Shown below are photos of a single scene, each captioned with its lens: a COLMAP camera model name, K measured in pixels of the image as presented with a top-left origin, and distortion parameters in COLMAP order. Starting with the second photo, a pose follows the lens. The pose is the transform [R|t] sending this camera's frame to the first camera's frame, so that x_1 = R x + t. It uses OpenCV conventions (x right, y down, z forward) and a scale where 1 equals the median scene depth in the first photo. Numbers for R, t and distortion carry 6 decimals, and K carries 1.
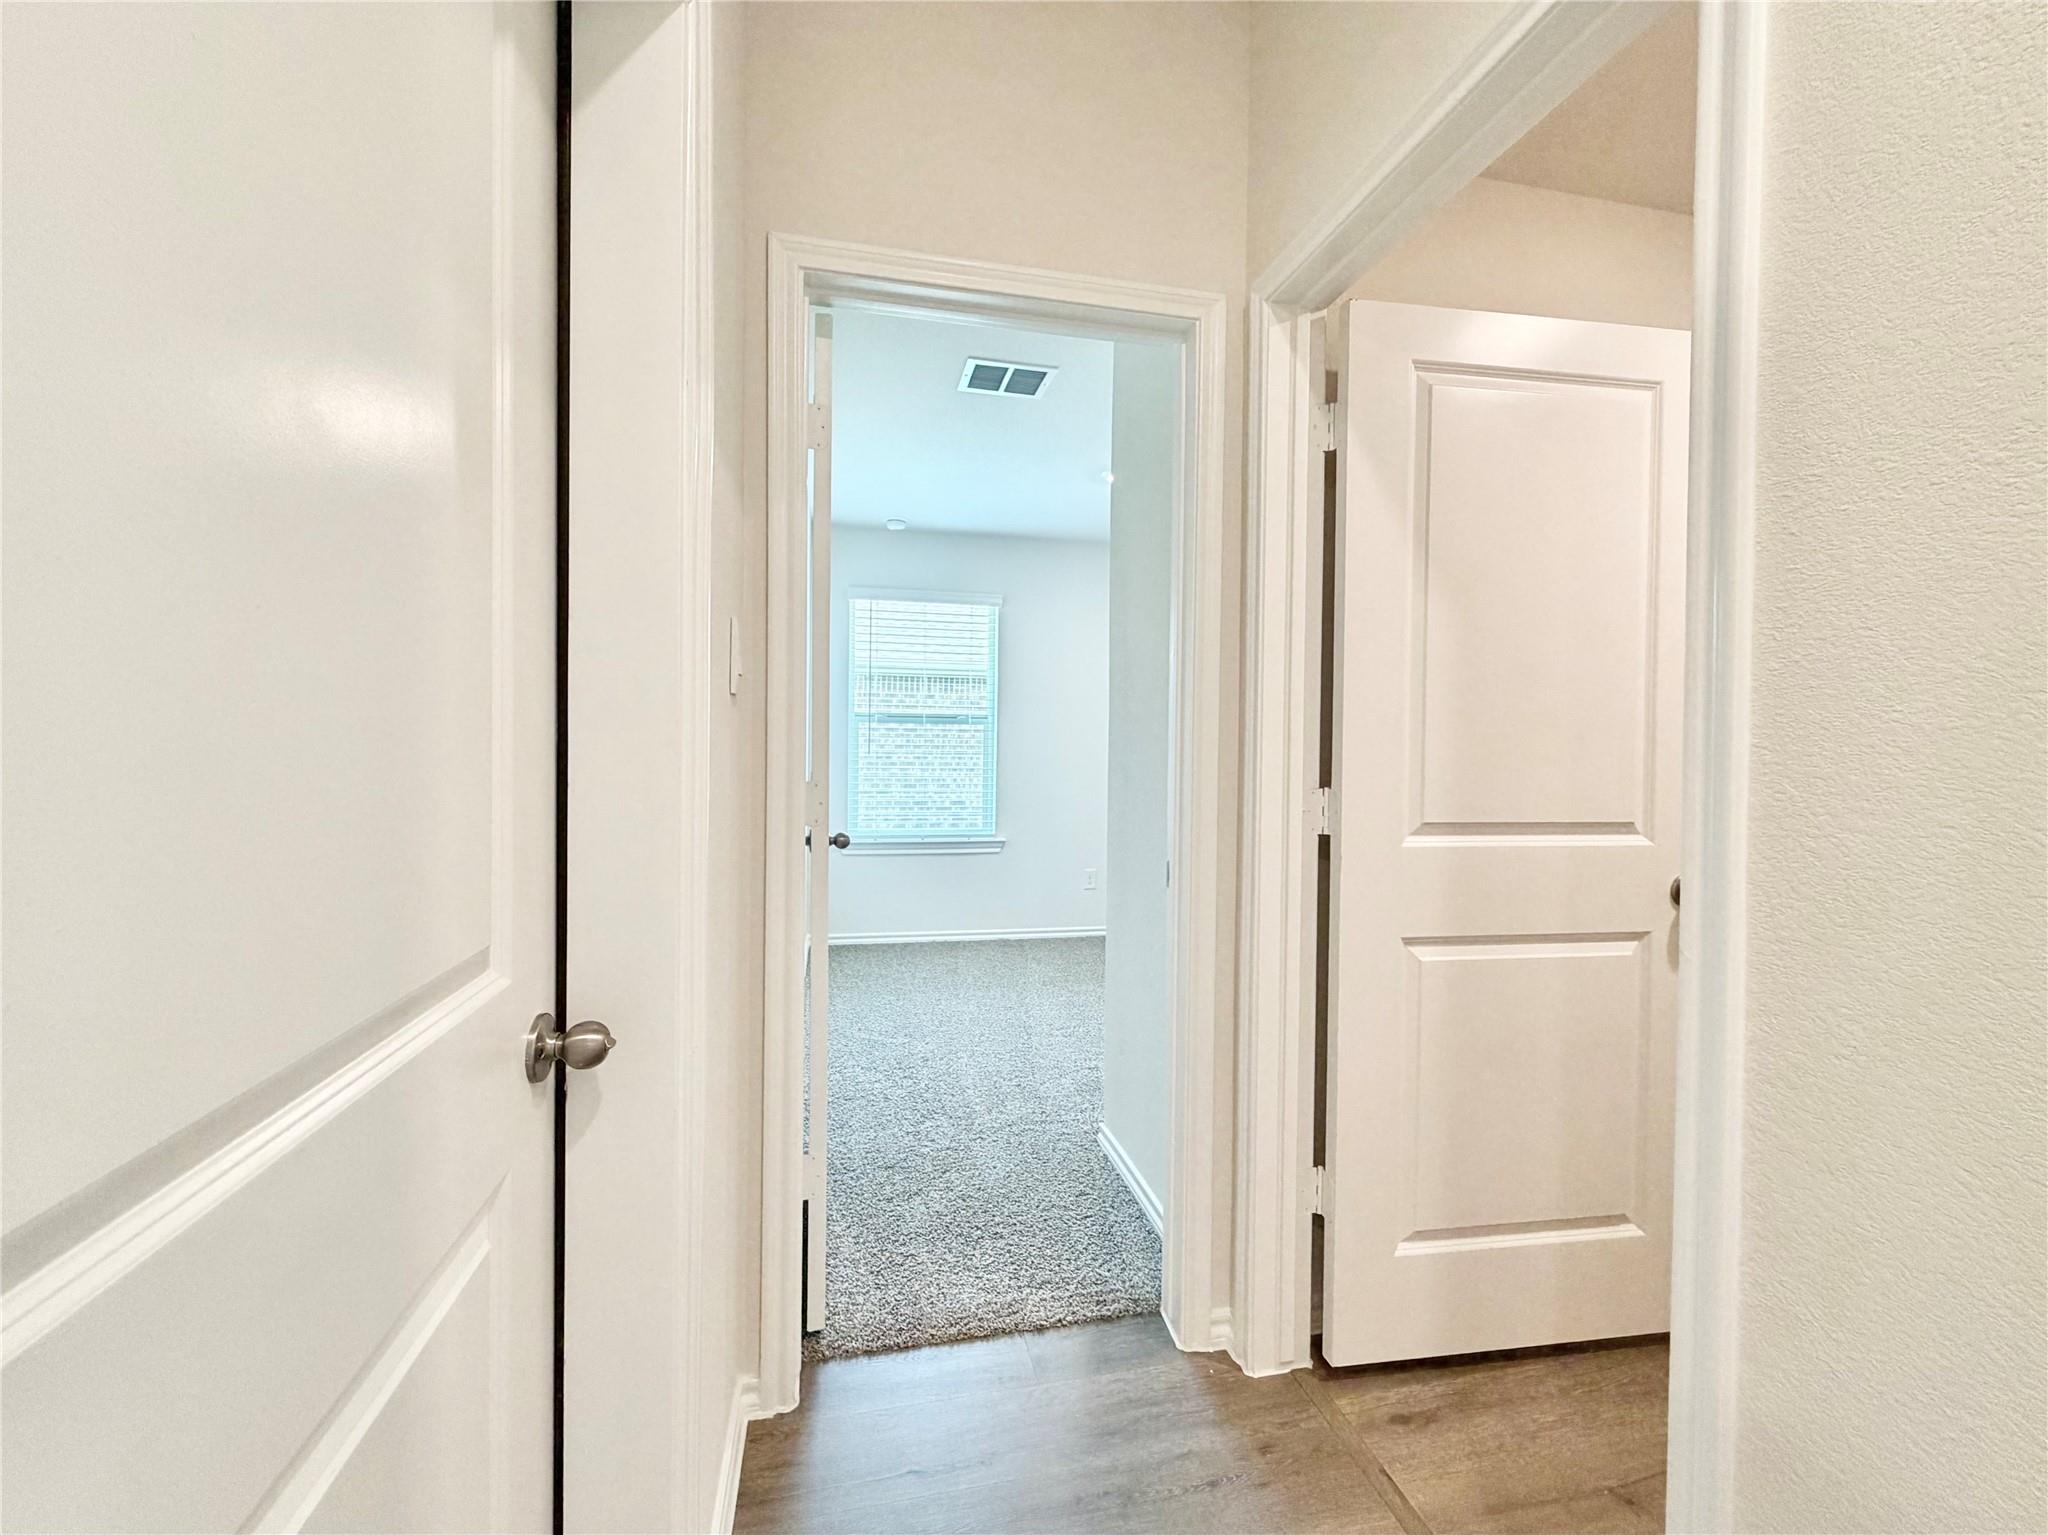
lens RADIAL K [[818.6, 0, 1018.7], [0, 818.6, 769.5], [0, 0, 1]] dist [-0.000447, 0.000680]
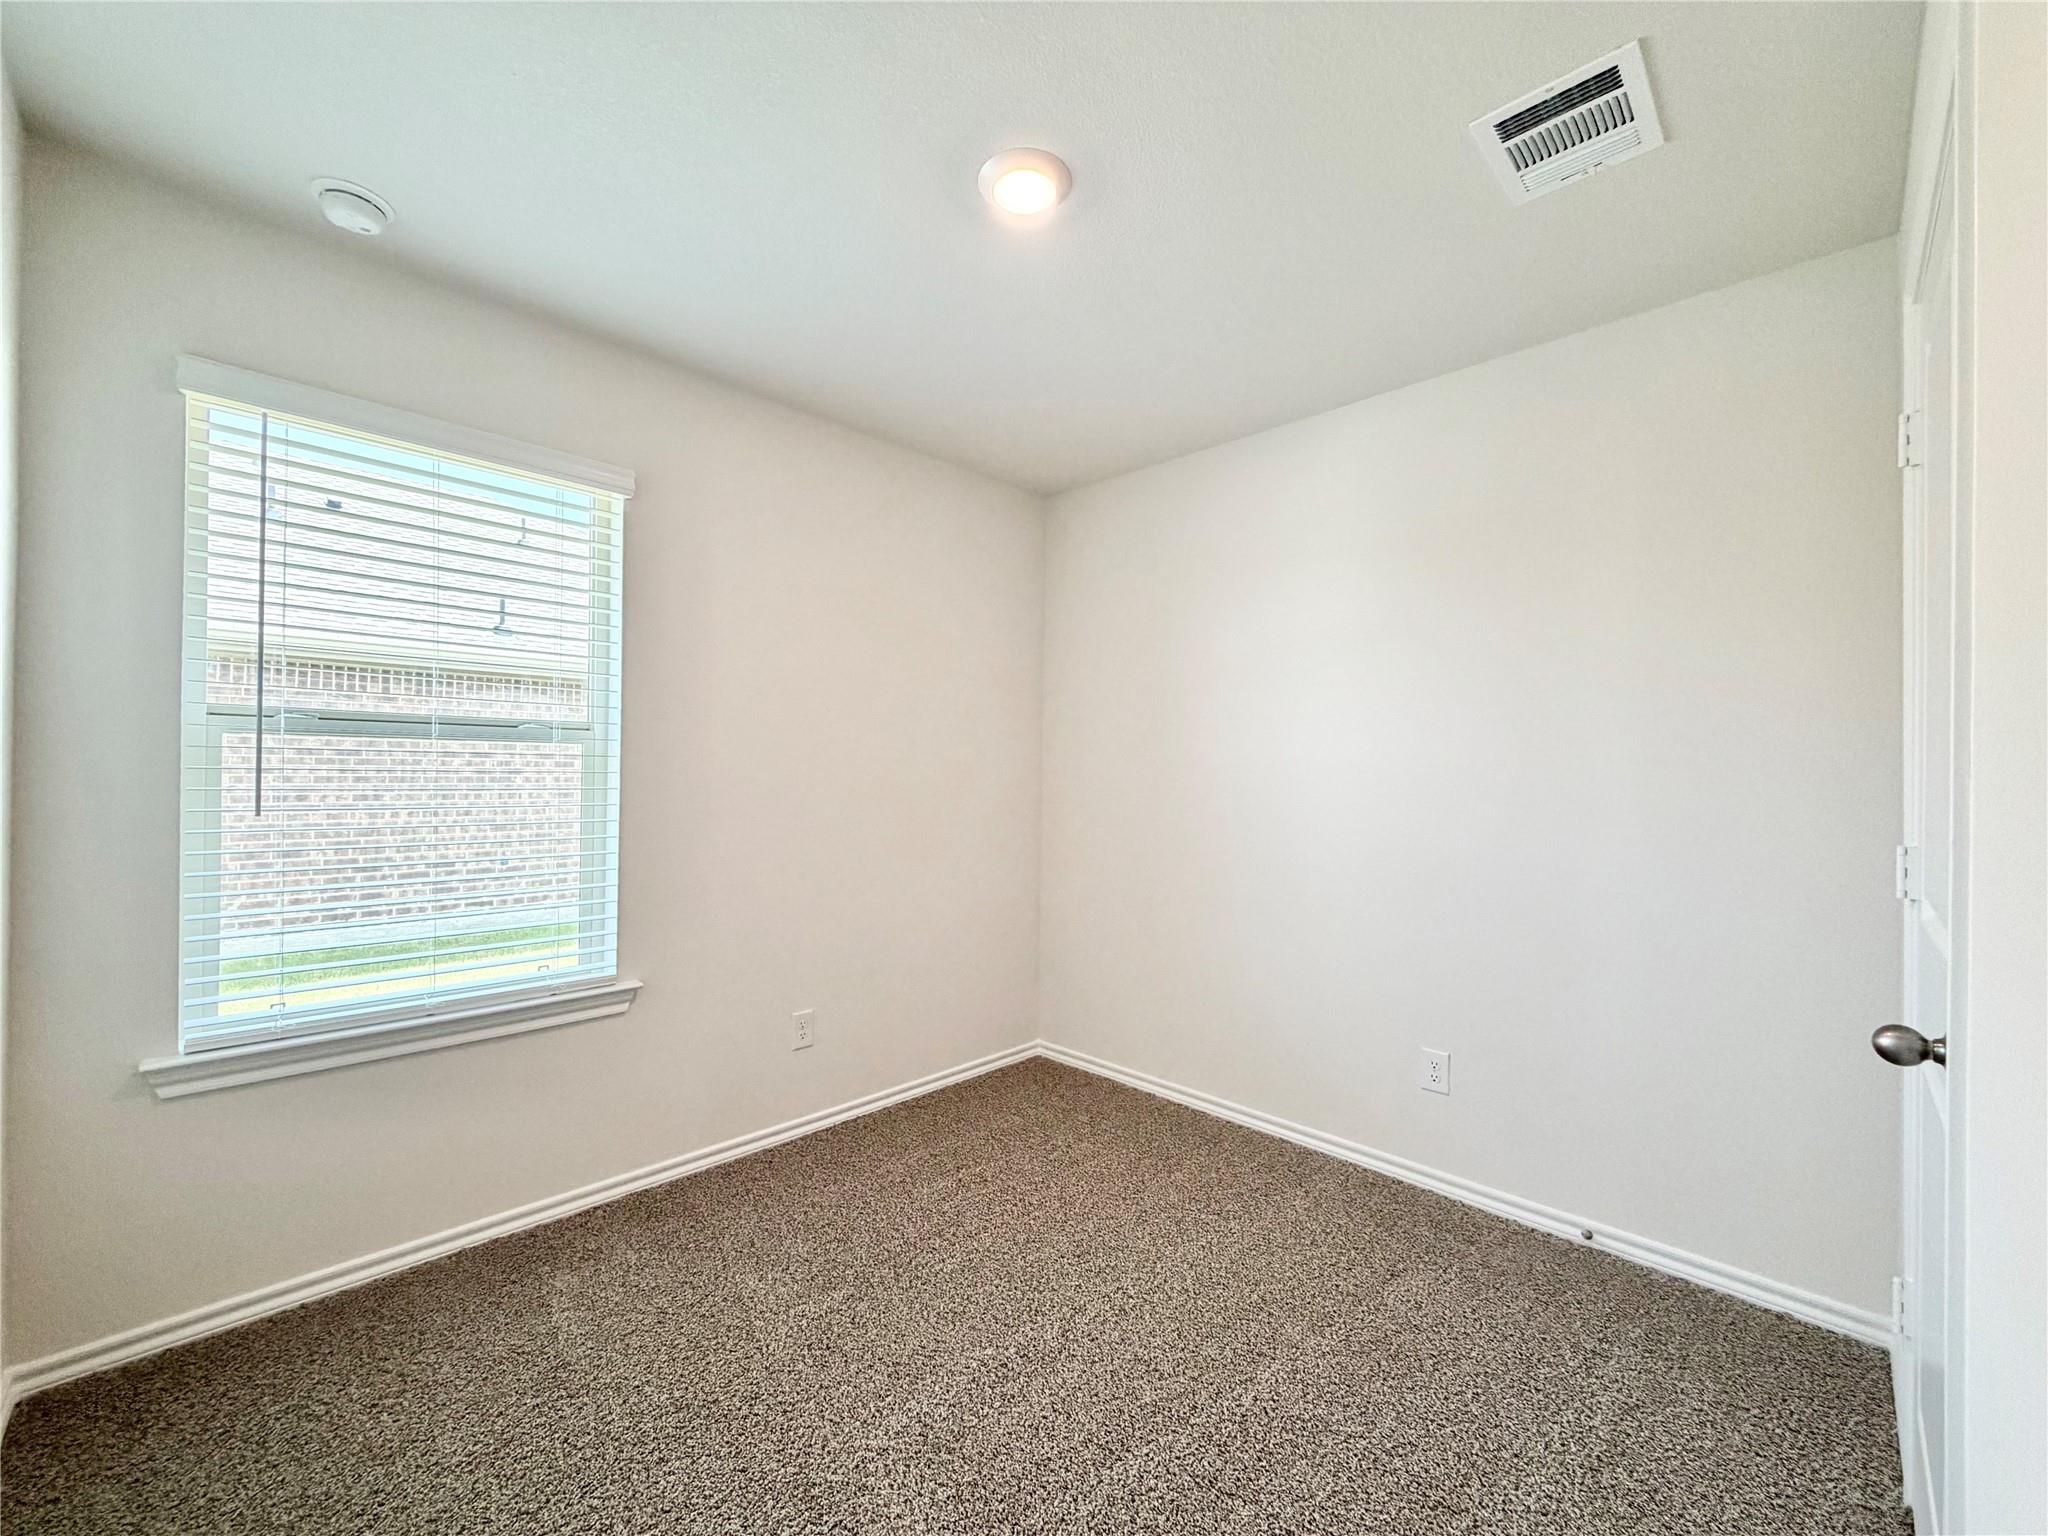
lens RADIAL K [[818.6, 0, 1018.7], [0, 818.6, 770.0], [0, 0, 1]] dist [-0.000447, 0.000680]
pose [[0.843162, -0.002730, 0.537652, -0.087788], [0.019089, 0.999509, -0.024861, -0.023613], [-0.537320, 0.031225, 0.842800, 0.483254]]
